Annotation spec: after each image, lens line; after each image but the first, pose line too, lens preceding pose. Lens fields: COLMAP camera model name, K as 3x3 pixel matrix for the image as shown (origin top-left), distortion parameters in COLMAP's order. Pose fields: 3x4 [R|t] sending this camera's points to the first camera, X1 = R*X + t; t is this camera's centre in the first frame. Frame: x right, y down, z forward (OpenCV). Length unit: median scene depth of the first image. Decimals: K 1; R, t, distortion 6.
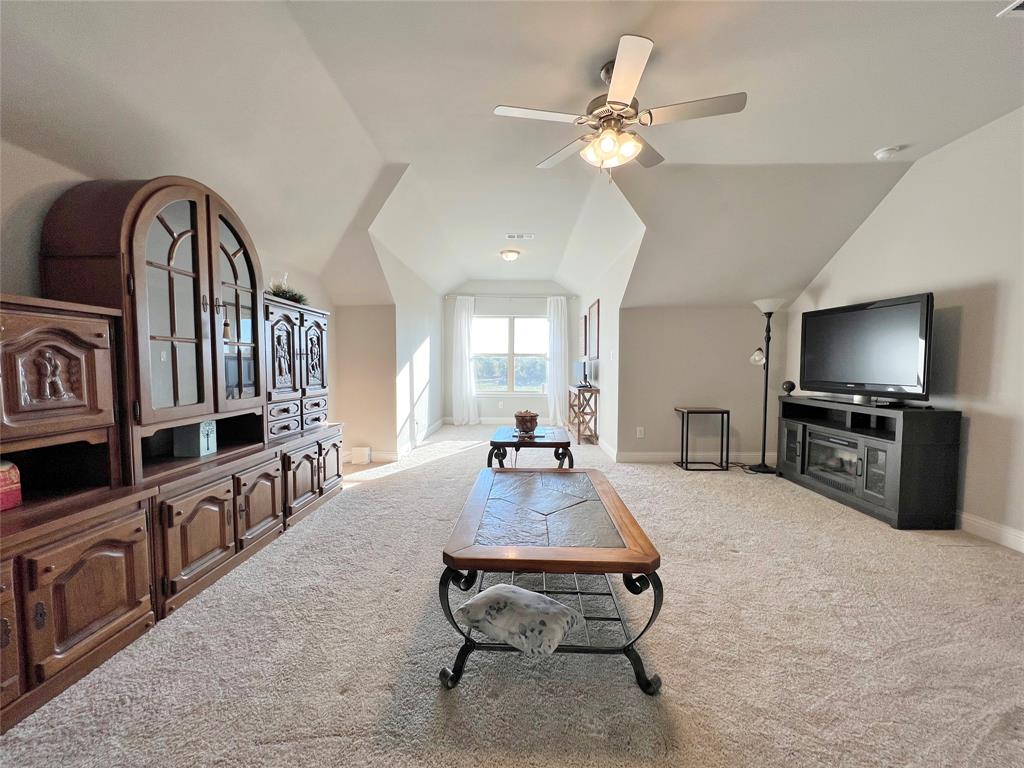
lens RADIAL K [[410.2, 0, 514.9], [0, 410.2, 385.4], [0, 0, 1]] dist [-0.001875, 0.000350]
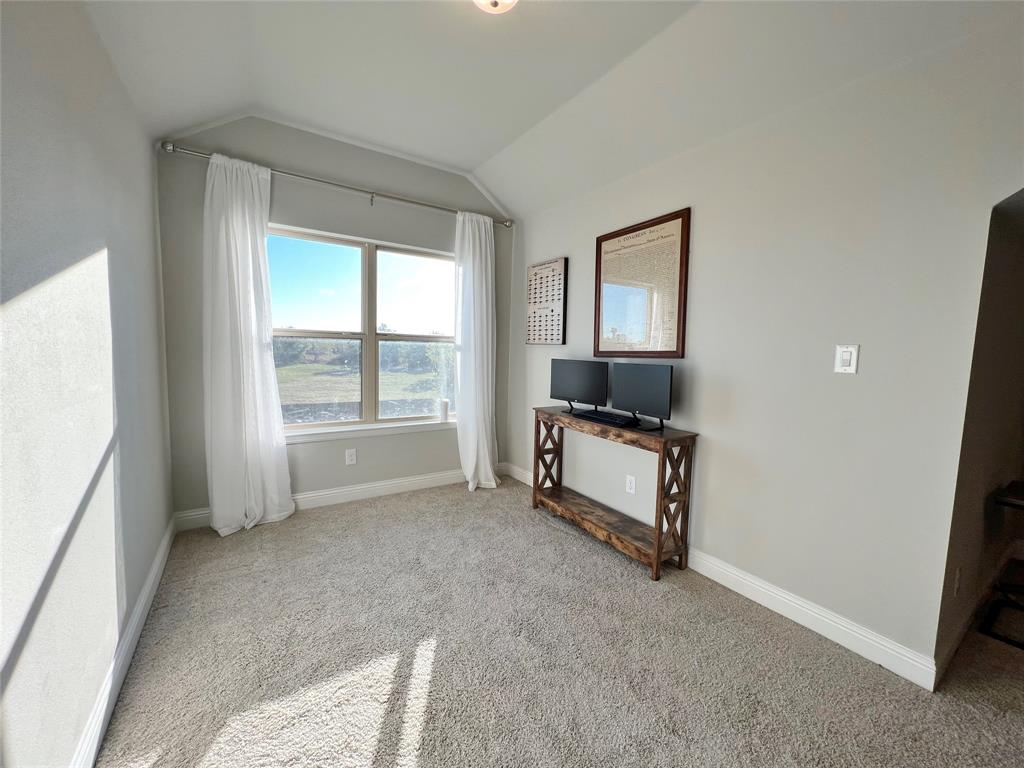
lens RADIAL K [[410.2, 0, 514.9], [0, 410.2, 385.4], [0, 0, 1]] dist [-0.001875, 0.000350]
pose [[0.832015, -0.034111, 0.553704, -0.129276], [0.006784, 0.998659, 0.051329, -0.046691], [-0.554712, -0.038950, 0.831130, 0.591861]]
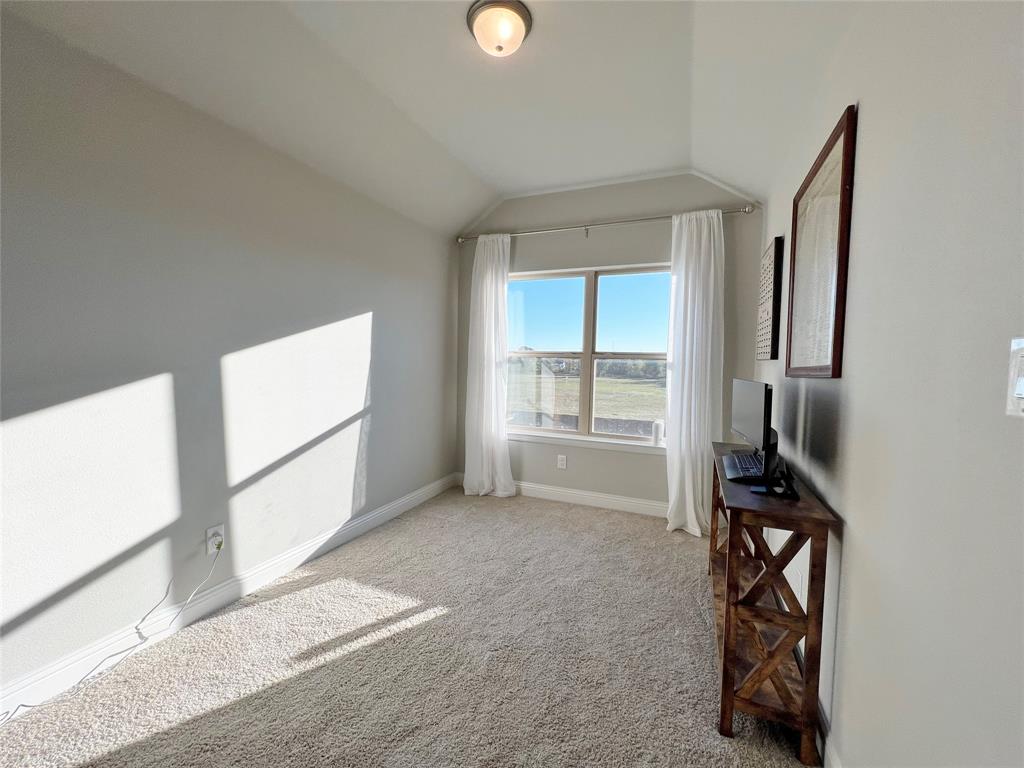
lens RADIAL K [[410.2, 0, 514.9], [0, 410.2, 385.4], [0, 0, 1]] dist [-0.001875, 0.000350]
pose [[0.923075, 0.035450, -0.382983, 0.098789], [-0.034337, 0.999363, 0.009744, -0.044258], [0.383084, 0.004156, 0.923704, 0.570120]]
